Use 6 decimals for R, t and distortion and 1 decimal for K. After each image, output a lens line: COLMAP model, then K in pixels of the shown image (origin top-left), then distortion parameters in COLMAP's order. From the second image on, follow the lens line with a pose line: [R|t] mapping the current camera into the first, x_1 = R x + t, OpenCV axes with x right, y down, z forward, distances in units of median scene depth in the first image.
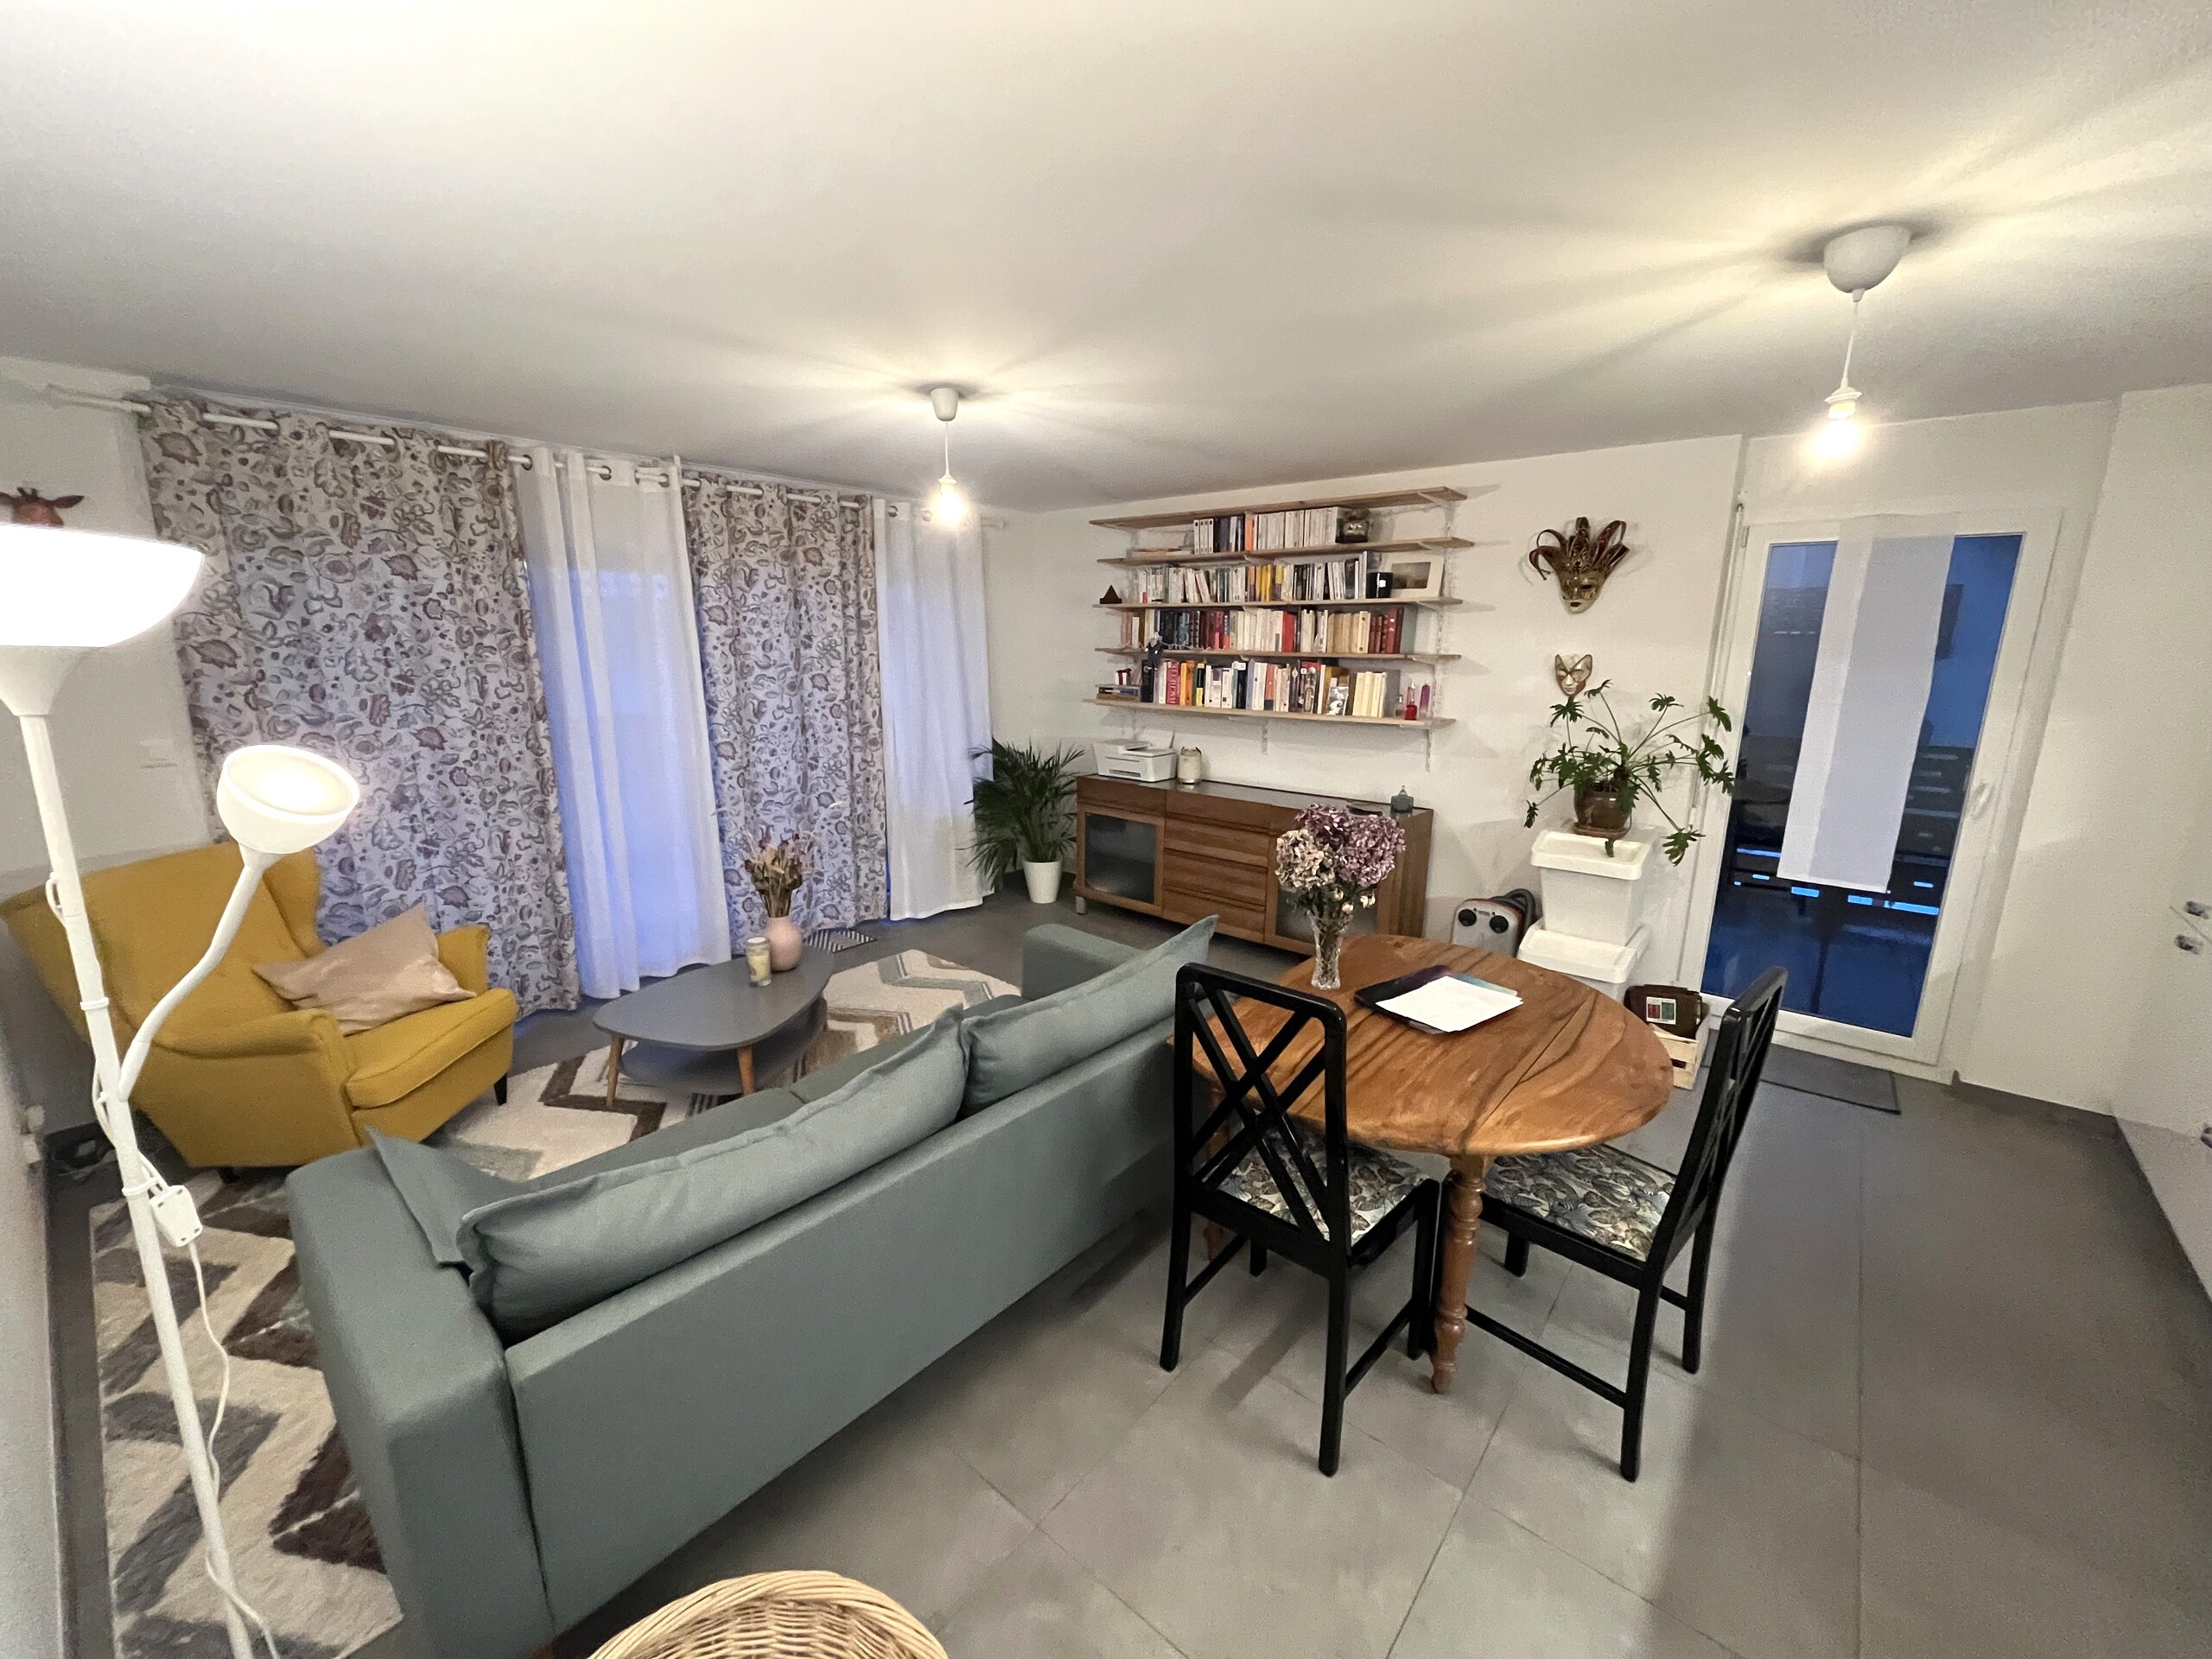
lens RADIAL K [[899.2, 0, 1106.0], [0, 899.2, 829.5], [0, 0, 1]] dist [-0.000737, -0.000078]
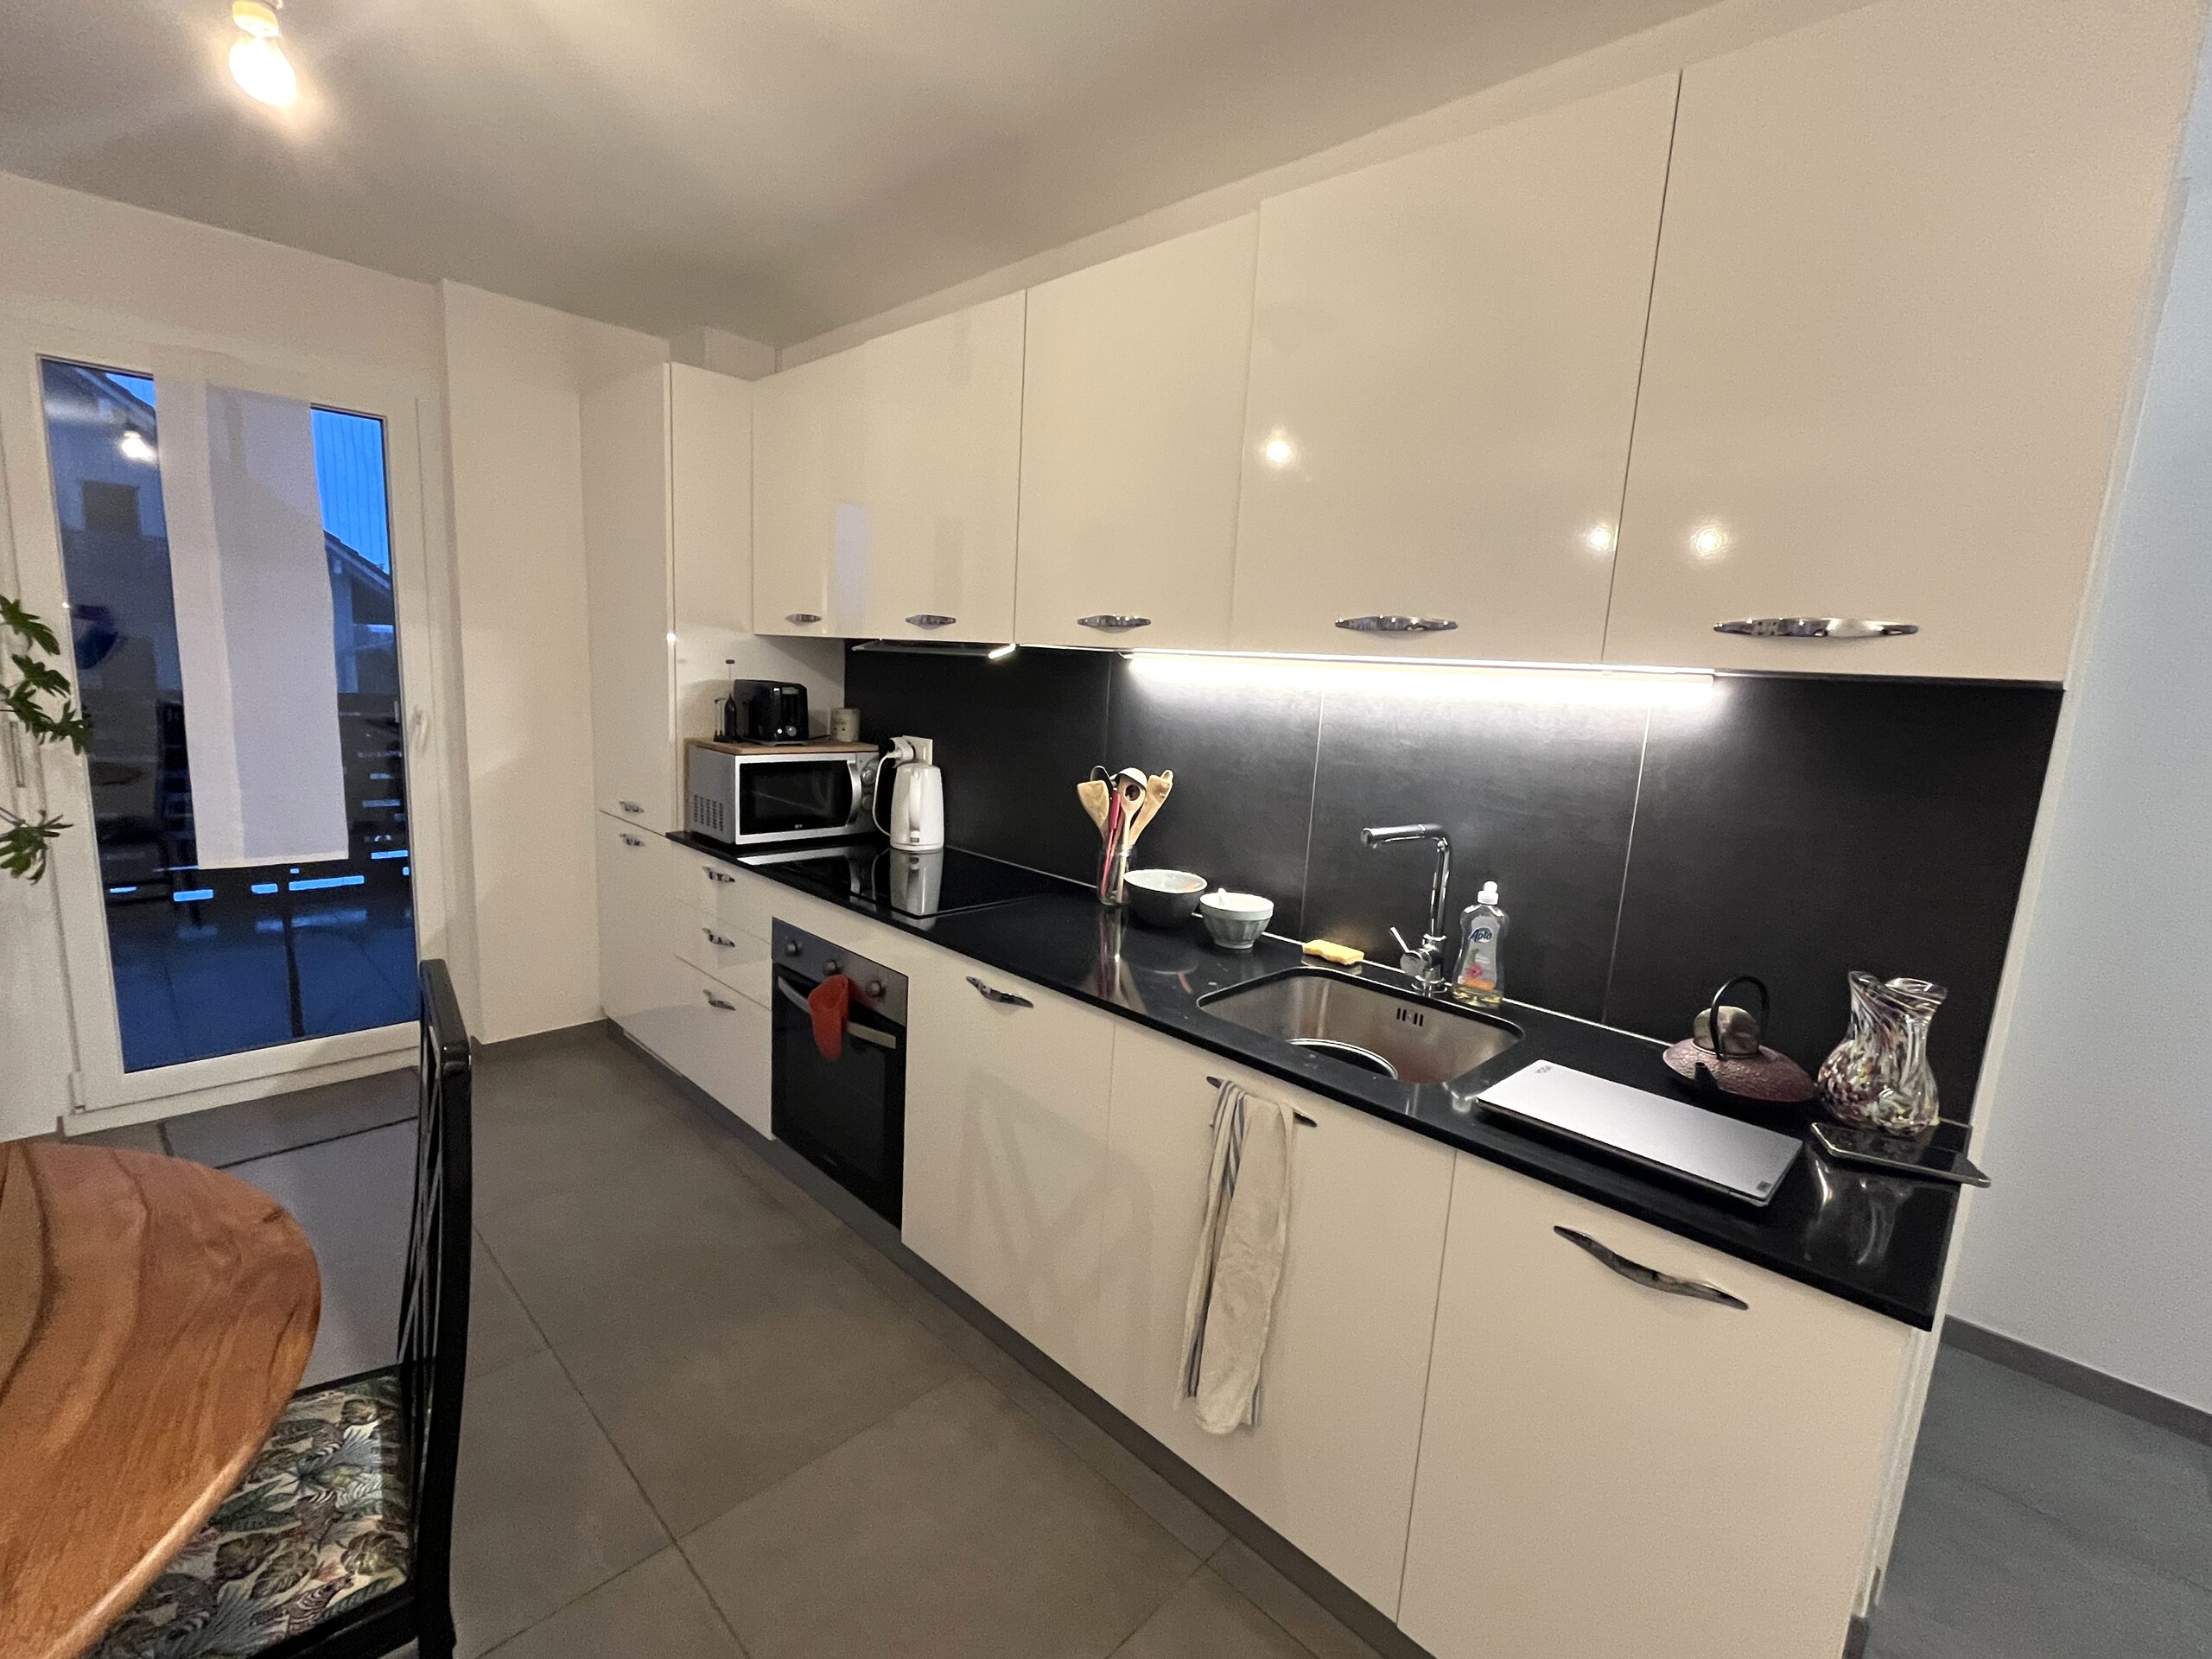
lens RADIAL K [[970.3, 0, 1106.0], [0, 970.3, 829.5], [0, 0, 1]] dist [-0.010334, -0.000254]
pose [[0.072271, -0.170043, 0.982783, 0.097601], [0.161133, 0.974406, 0.156744, 0.024106], [-0.984283, 0.147031, 0.097821, 0.293803]]
